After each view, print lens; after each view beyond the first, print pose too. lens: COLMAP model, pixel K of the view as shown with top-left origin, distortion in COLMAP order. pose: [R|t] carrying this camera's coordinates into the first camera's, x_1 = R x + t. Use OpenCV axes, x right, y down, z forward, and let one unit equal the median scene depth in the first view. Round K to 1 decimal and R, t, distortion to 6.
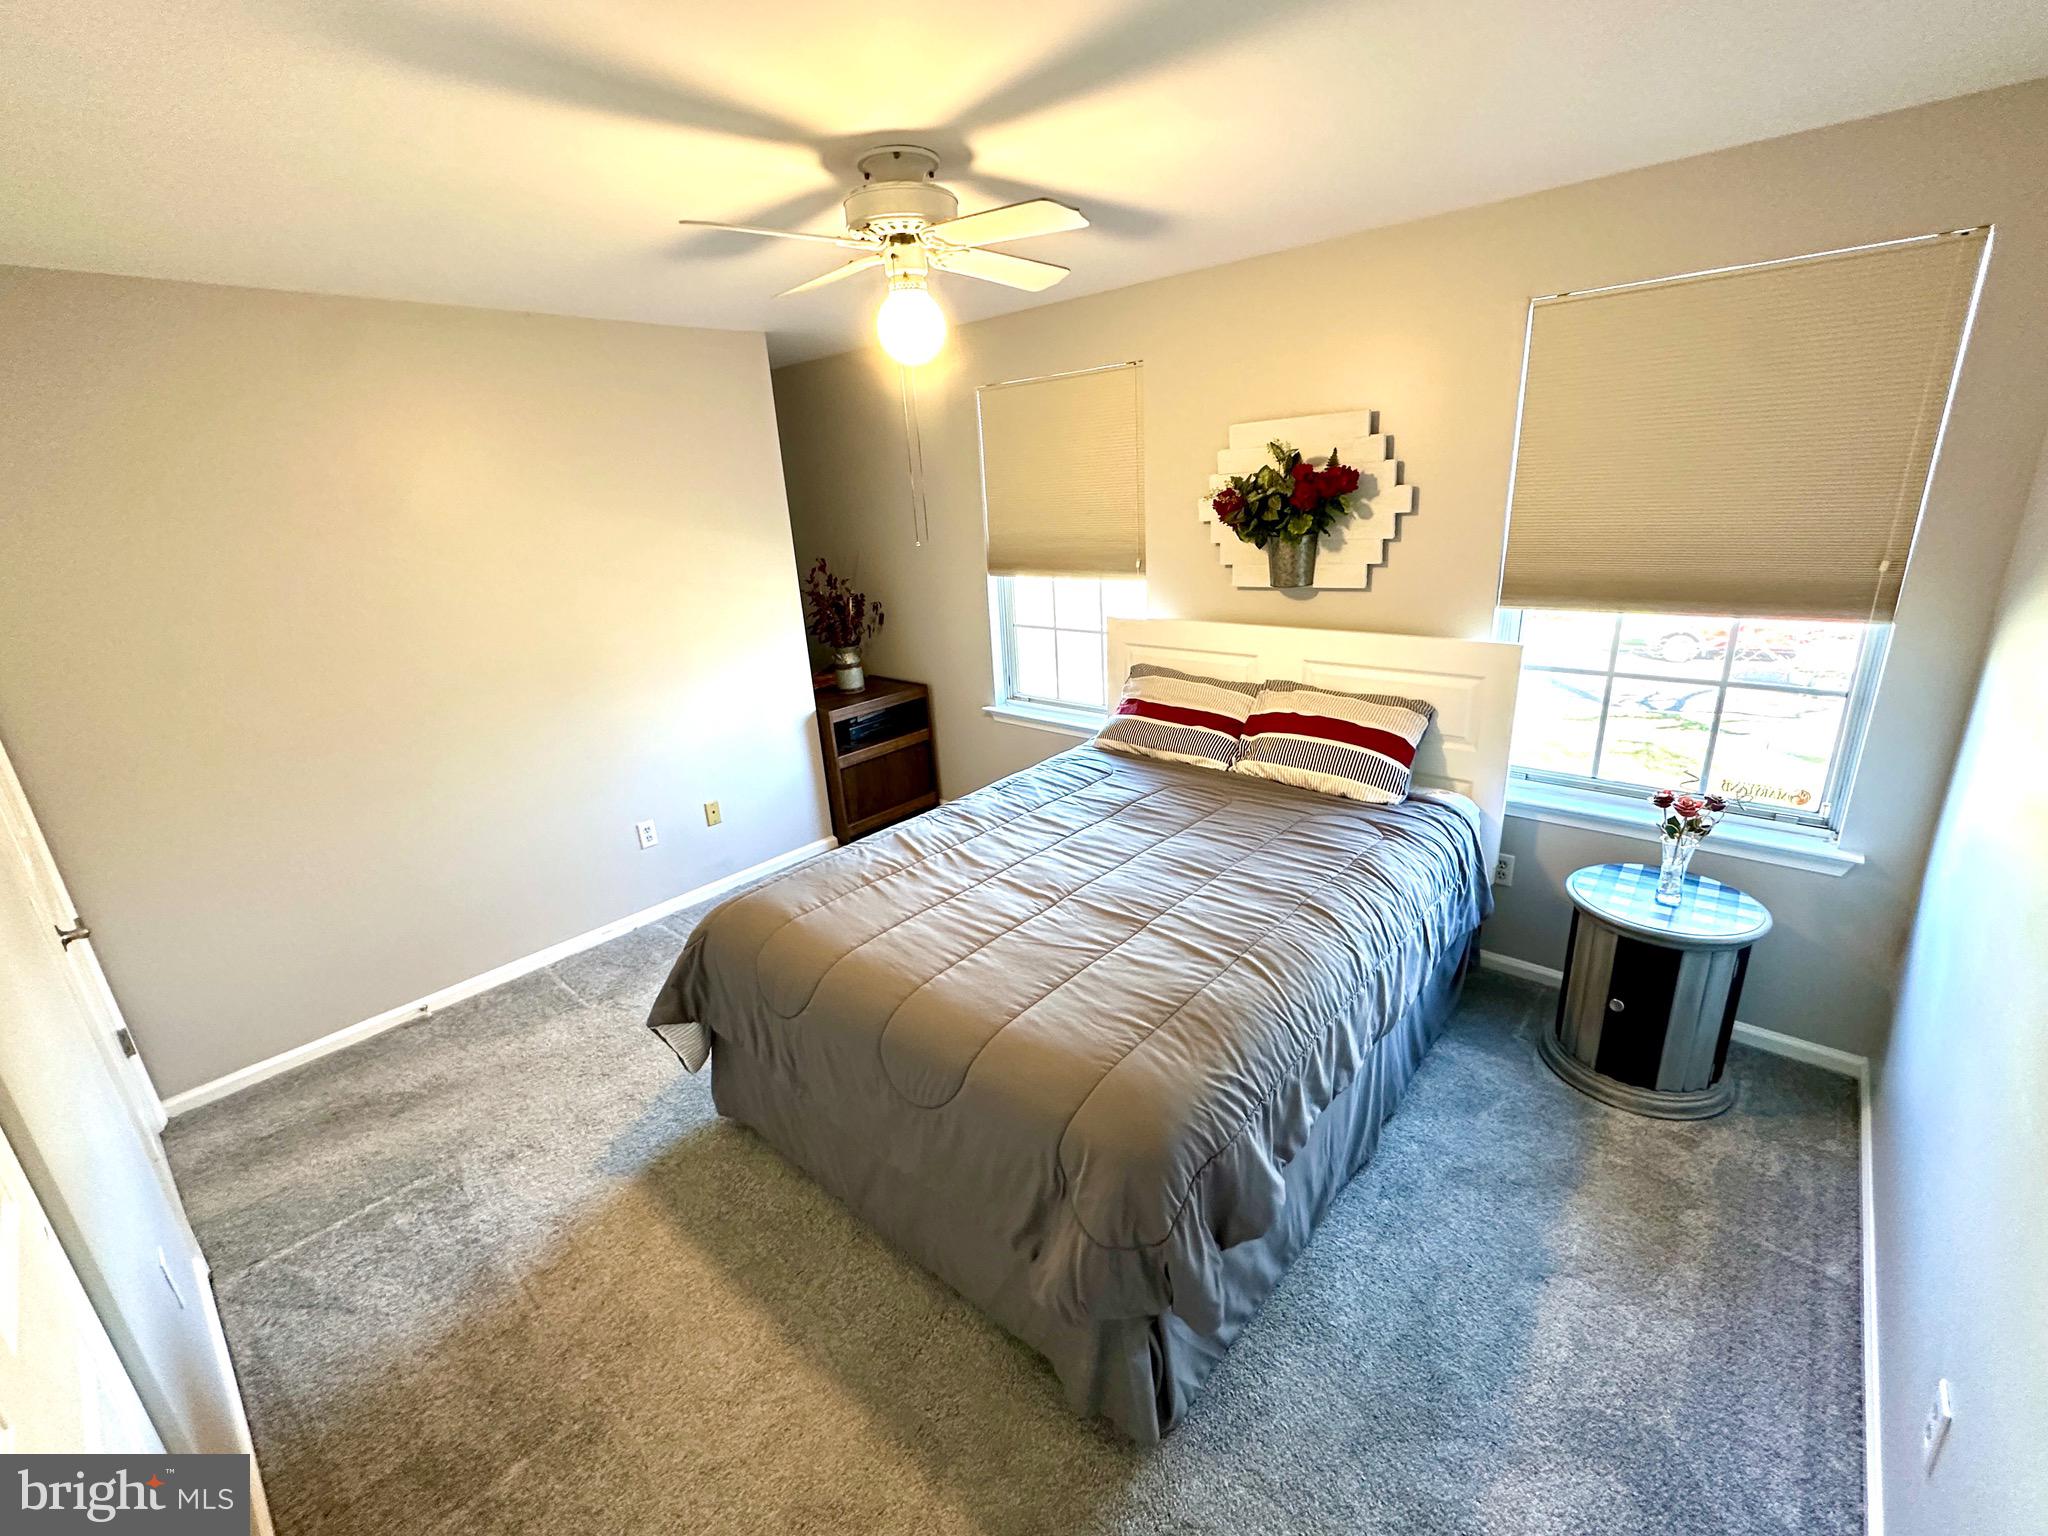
lens RADIAL K [[865.6, 0, 1024.0], [0, 865.6, 768.0], [0, 0, 1]] dist [0.000678, 0.000085]
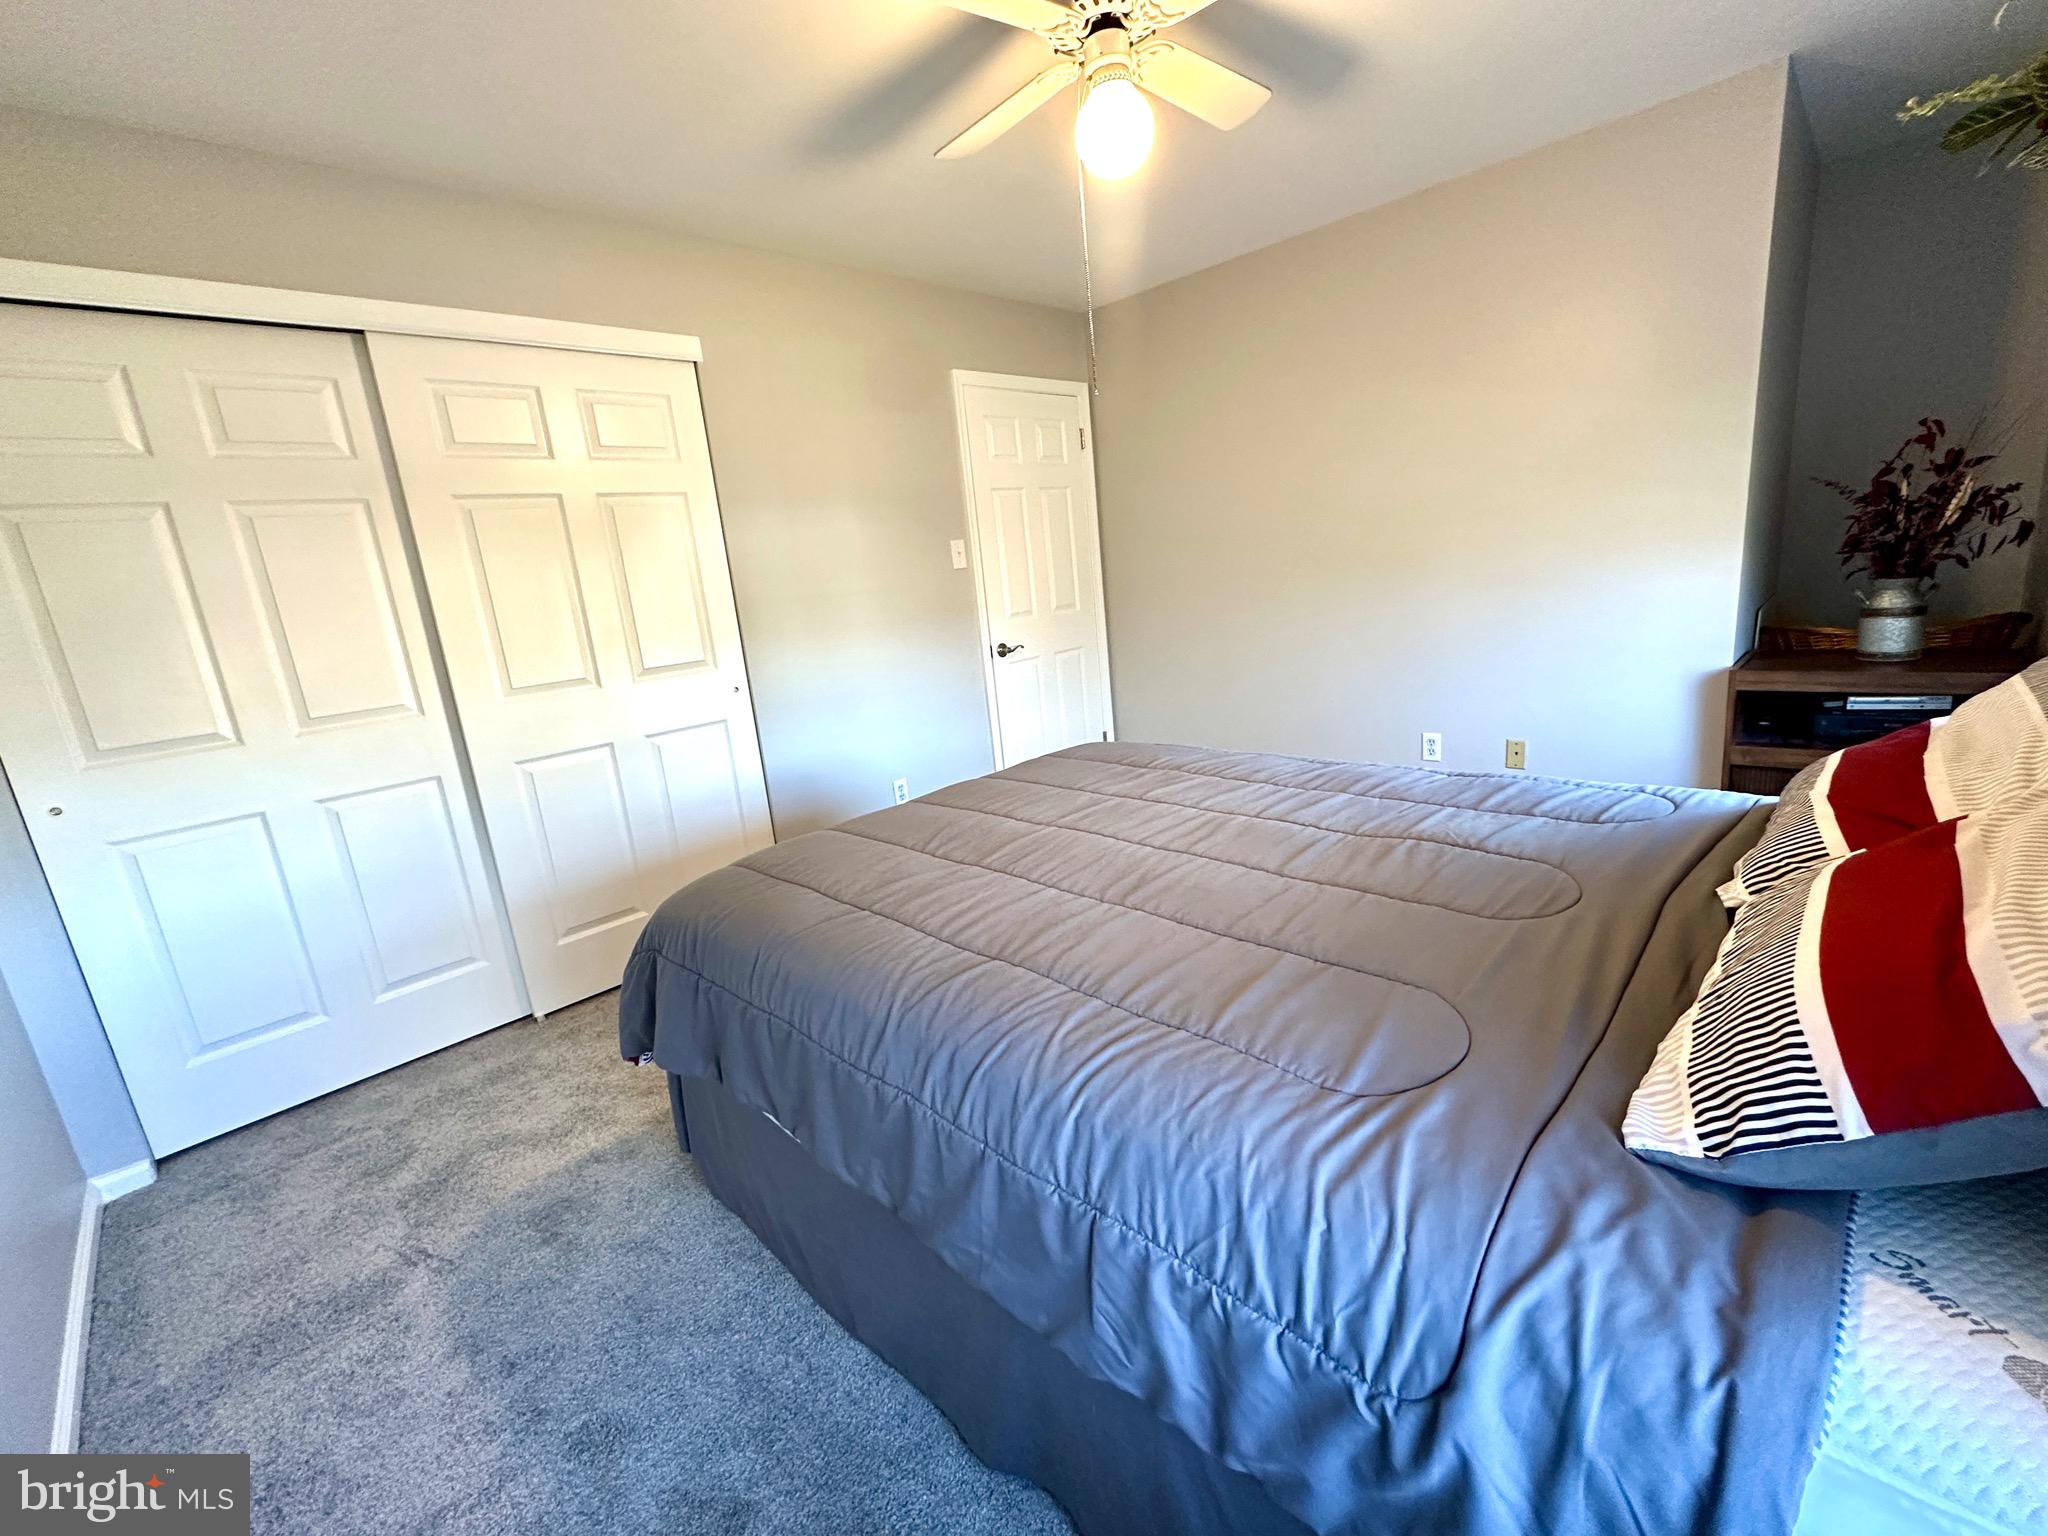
lens RADIAL K [[865.6, 0, 1024.0], [0, 865.6, 768.0], [0, 0, 1]] dist [0.000678, 0.000085]
pose [[-0.047863, 0.285036, -0.957321, 0.574150], [-0.212186, 0.933643, 0.288595, -0.092848], [0.976056, 0.216943, 0.015793, 0.639389]]
